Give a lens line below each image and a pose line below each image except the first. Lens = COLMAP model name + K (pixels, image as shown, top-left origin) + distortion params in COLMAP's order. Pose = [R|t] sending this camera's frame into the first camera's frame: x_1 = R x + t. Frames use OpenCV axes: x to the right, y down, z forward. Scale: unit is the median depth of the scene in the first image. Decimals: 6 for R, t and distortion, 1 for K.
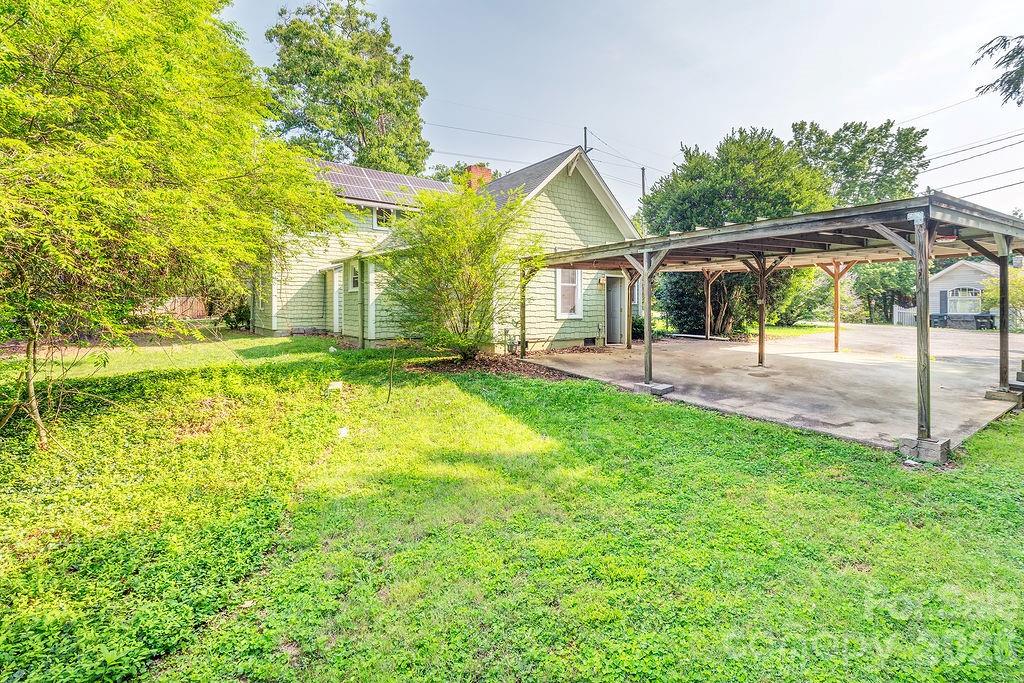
lens RADIAL K [[467.0, 0, 510.7], [0, 467.0, 300.2], [0, 0, 1]] dist [-0.000288, -0.000221]
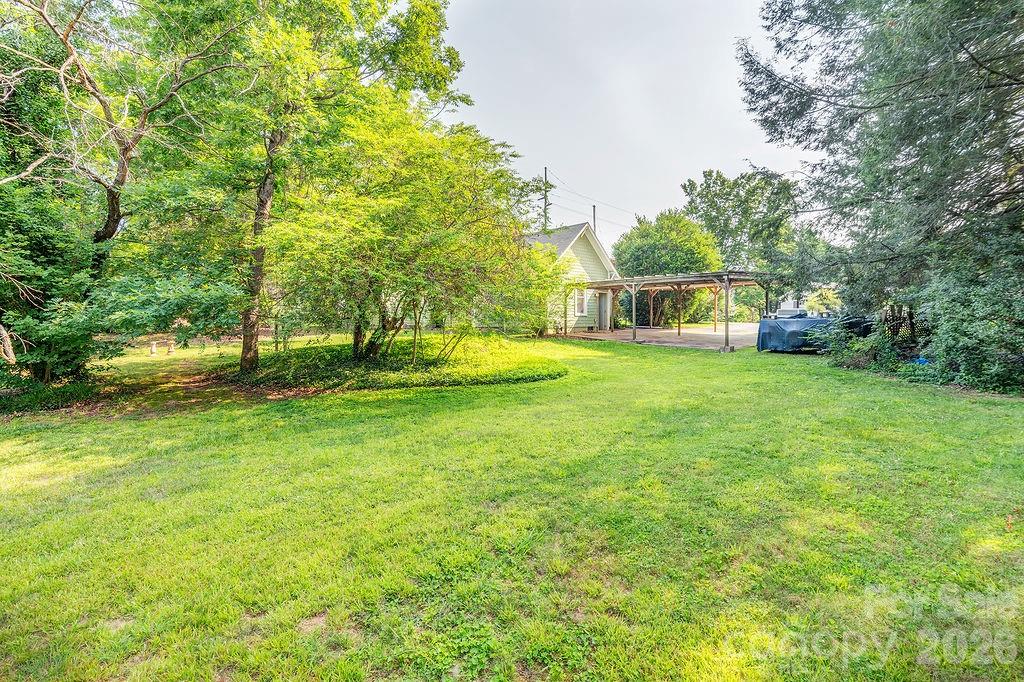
lens RADIAL K [[474.4, 0, 510.9], [0, 474.4, 313.9], [0, 0, 1]] dist [0.027076, -0.000257]
pose [[0.988571, -0.000531, 0.150755, -0.399555], [-0.000411, 0.999981, 0.006219, 0.019405], [-0.150756, -0.006210, 0.988552, -0.747785]]
